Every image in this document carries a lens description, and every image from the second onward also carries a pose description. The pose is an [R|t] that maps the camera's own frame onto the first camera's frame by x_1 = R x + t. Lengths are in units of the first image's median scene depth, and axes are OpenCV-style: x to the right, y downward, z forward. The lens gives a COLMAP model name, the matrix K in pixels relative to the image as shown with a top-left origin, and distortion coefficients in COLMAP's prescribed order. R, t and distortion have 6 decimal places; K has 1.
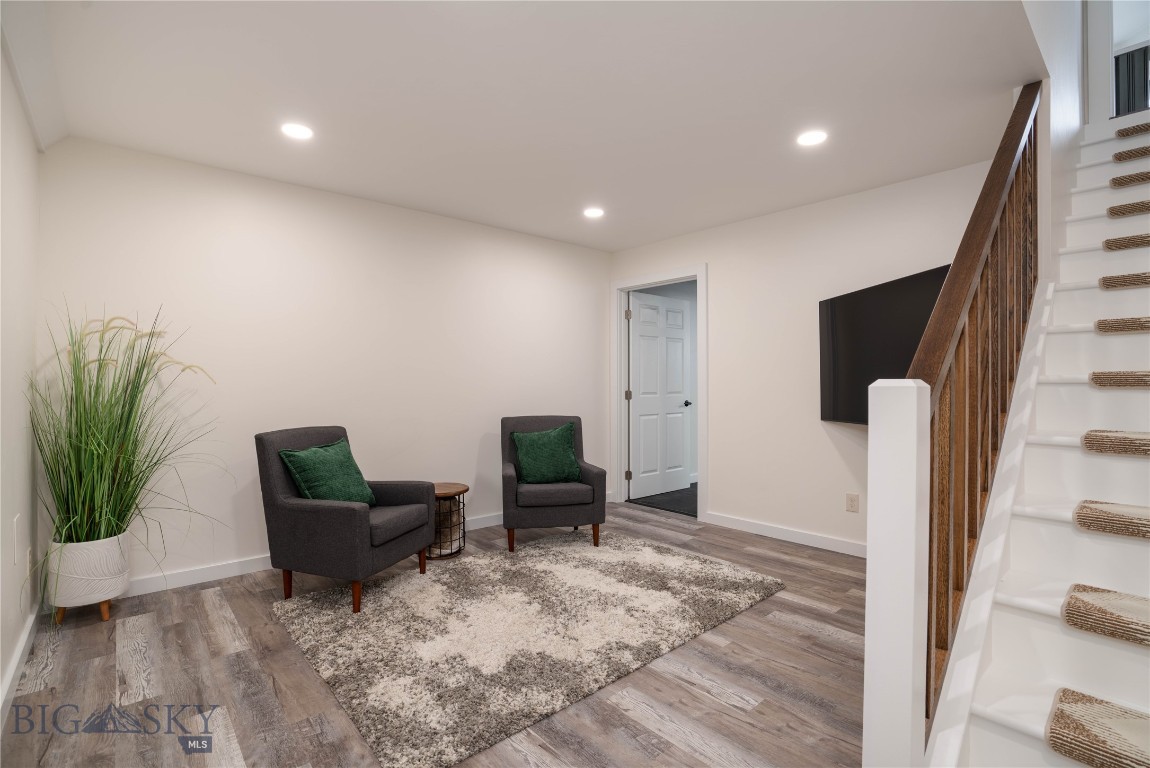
lens RADIAL K [[535.9, 0, 577.2], [0, 535.9, 386.0], [0, 0, 1]] dist [-0.017829, 0.001811]
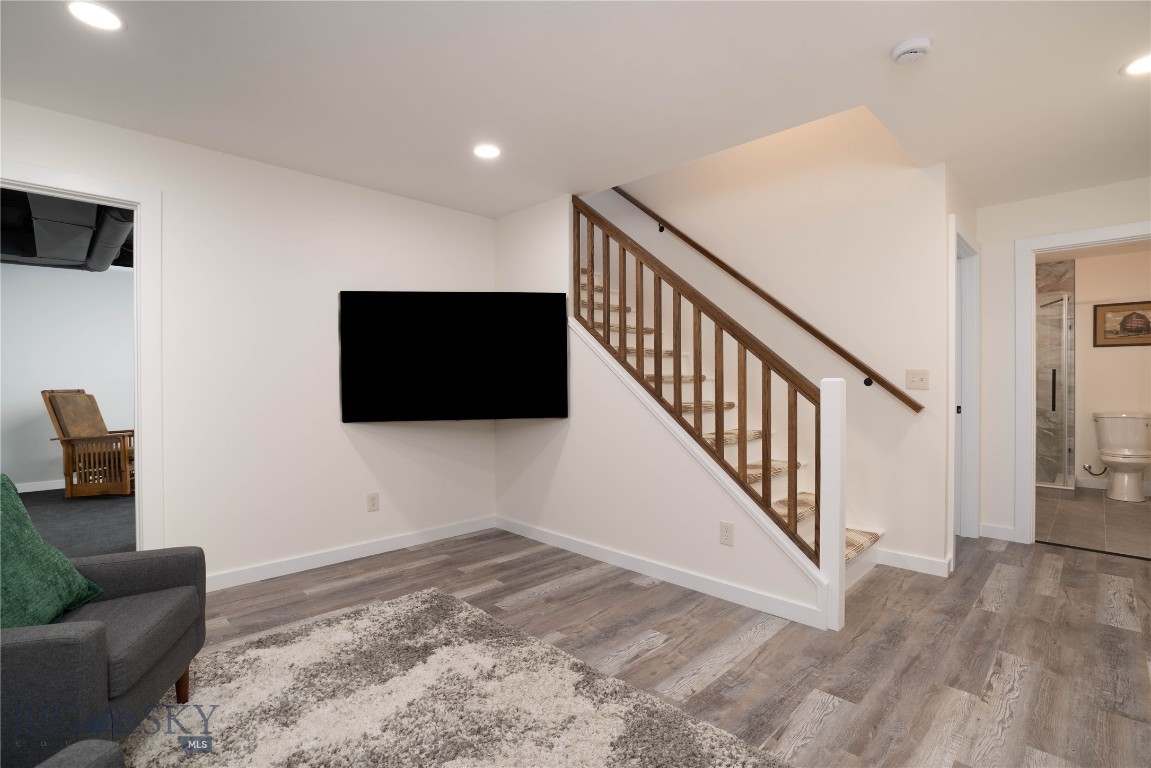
lens RADIAL K [[536.3, 0, 572.4], [0, 536.3, 386.0], [0, 0, 1]] dist [-0.017829, 0.001811]
pose [[-0.069735, 0.001387, 0.997565, -0.596173], [-0.005265, 0.999985, -0.001758, 0.002518], [-0.997552, -0.005375, -0.069727, 0.826938]]
